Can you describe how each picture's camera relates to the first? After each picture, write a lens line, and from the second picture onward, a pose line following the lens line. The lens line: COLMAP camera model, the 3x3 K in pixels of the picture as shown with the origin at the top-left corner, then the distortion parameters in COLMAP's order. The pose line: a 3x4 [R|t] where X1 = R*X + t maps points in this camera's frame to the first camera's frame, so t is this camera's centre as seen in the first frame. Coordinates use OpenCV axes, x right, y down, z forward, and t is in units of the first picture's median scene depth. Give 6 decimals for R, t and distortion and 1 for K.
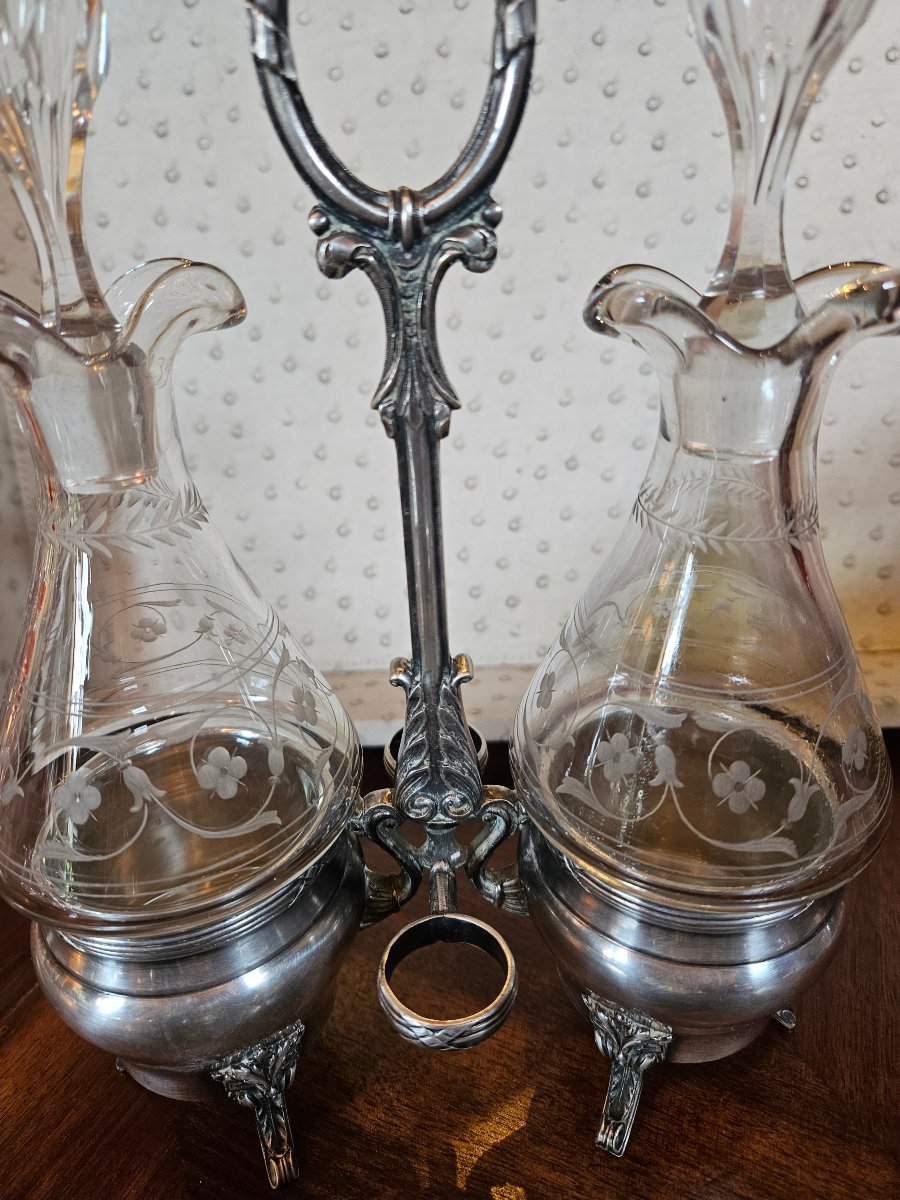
lens RADIAL K [[914.1, 0, 396.8], [0, 914.1, 604.6], [0, 0, 1]] dist [0.032240, -0.061638]
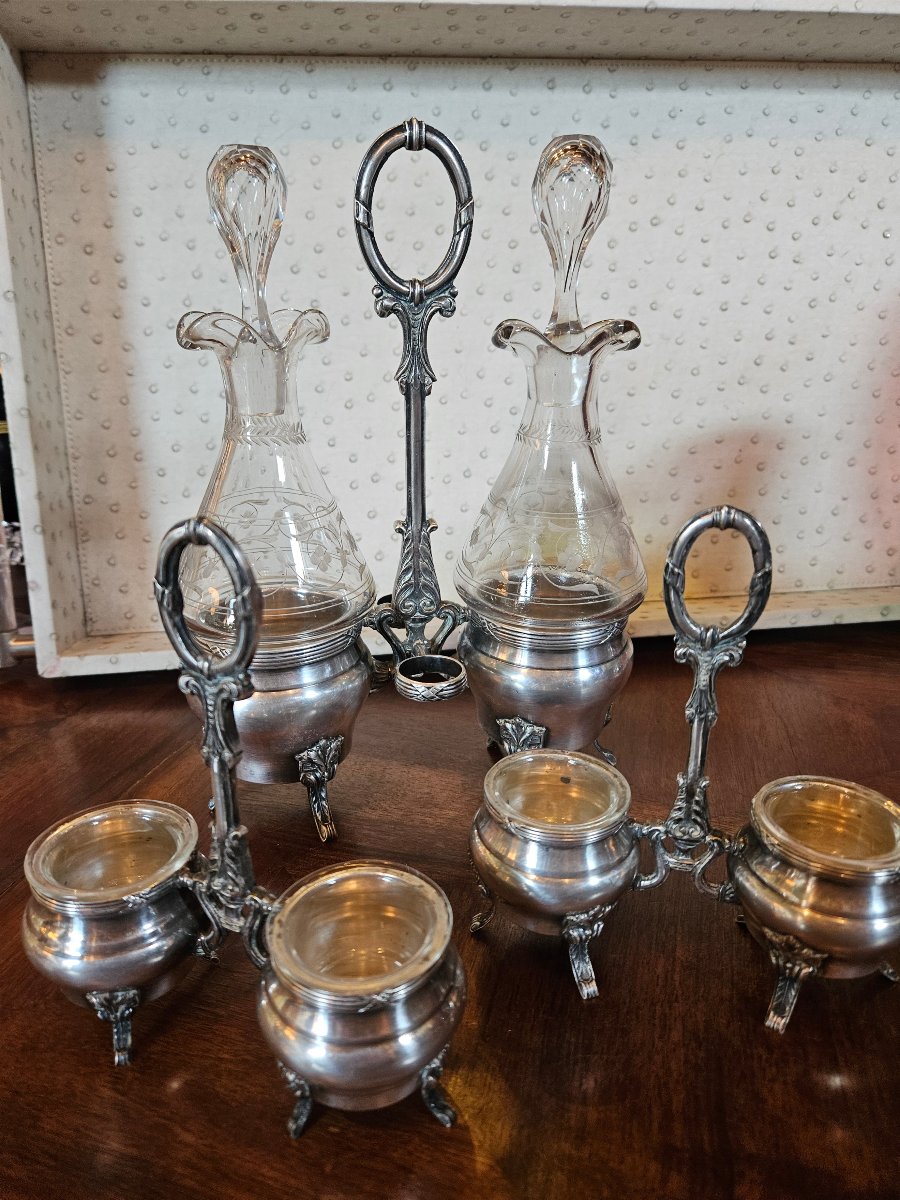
lens RADIAL K [[914.1, 0, 396.8], [0, 914.1, 604.6], [0, 0, 1]] dist [0.032240, -0.061638]
pose [[0.989619, -0.006147, 0.143586, -0.336810], [0.022142, 0.993678, -0.110066, 0.542739], [-0.142002, 0.112103, 0.983498, -1.034359]]
